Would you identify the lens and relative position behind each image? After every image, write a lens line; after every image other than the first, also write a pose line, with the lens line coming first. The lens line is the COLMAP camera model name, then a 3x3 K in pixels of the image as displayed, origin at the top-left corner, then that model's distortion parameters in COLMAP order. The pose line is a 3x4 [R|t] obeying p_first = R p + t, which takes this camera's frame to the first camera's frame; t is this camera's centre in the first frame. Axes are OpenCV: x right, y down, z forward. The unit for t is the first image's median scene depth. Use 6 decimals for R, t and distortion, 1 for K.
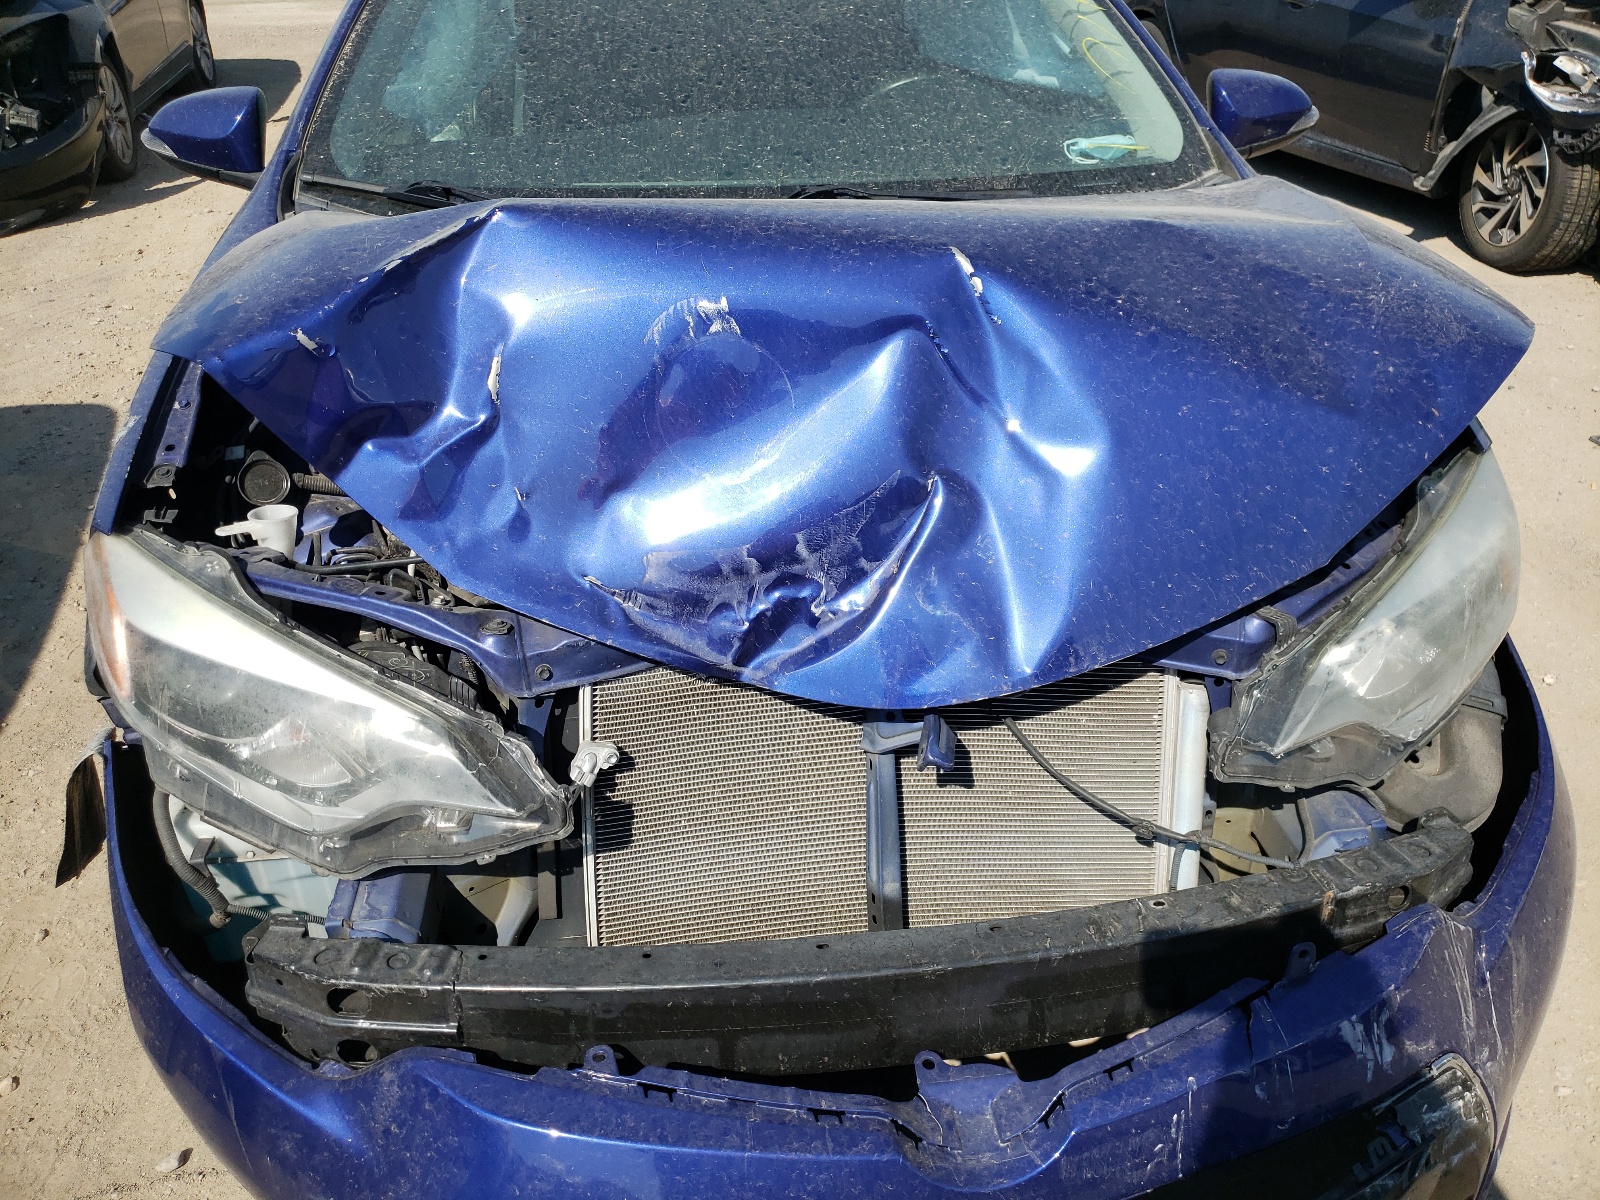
lens RADIAL K [[1239.2, 0, 800.0], [0, 1239.2, 600.0], [0, 0, 1]] dist [0.053304, -0.077309]
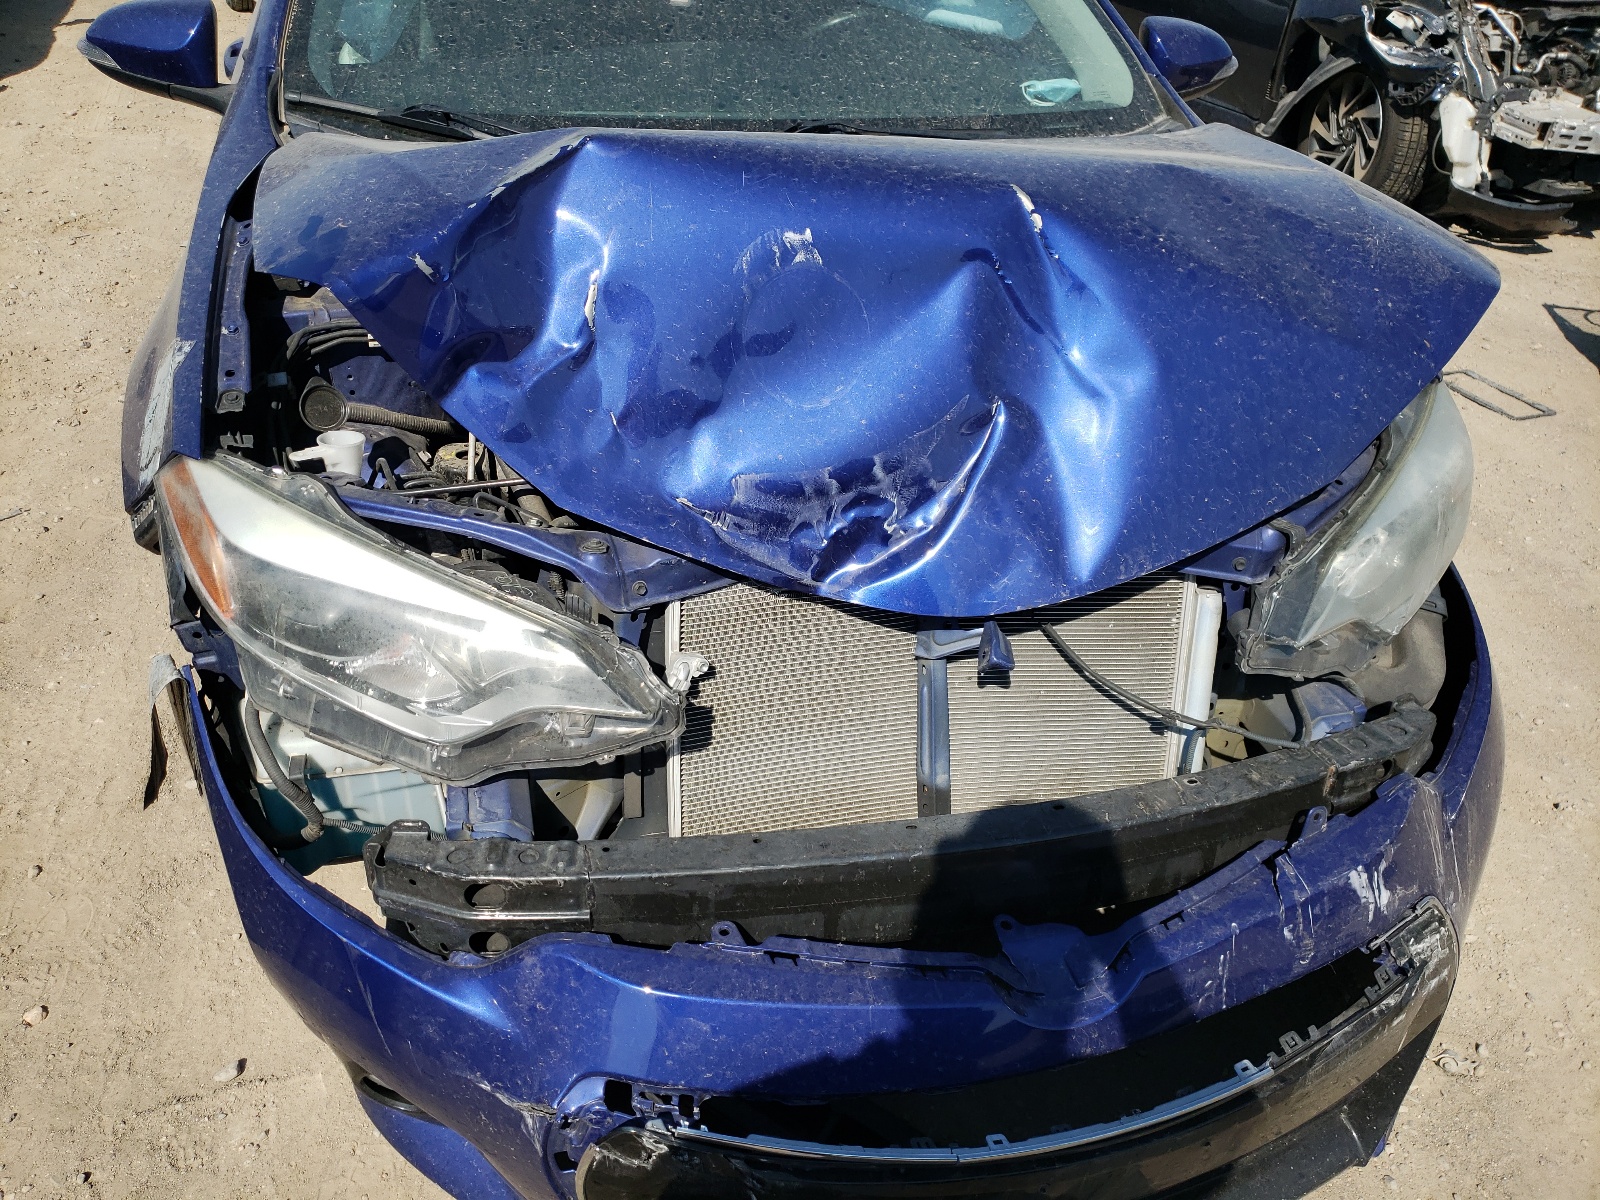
lens RADIAL K [[1209.9, 0, 801.6], [0, 1209.9, 632.0], [0, 0, 1]] dist [0.050750, -0.067980]
pose [[0.992333, -0.022611, 0.121508, -0.194478], [0.013114, 0.996835, 0.078404, 0.015871], [-0.122896, -0.076210, 0.989489, -0.045969]]
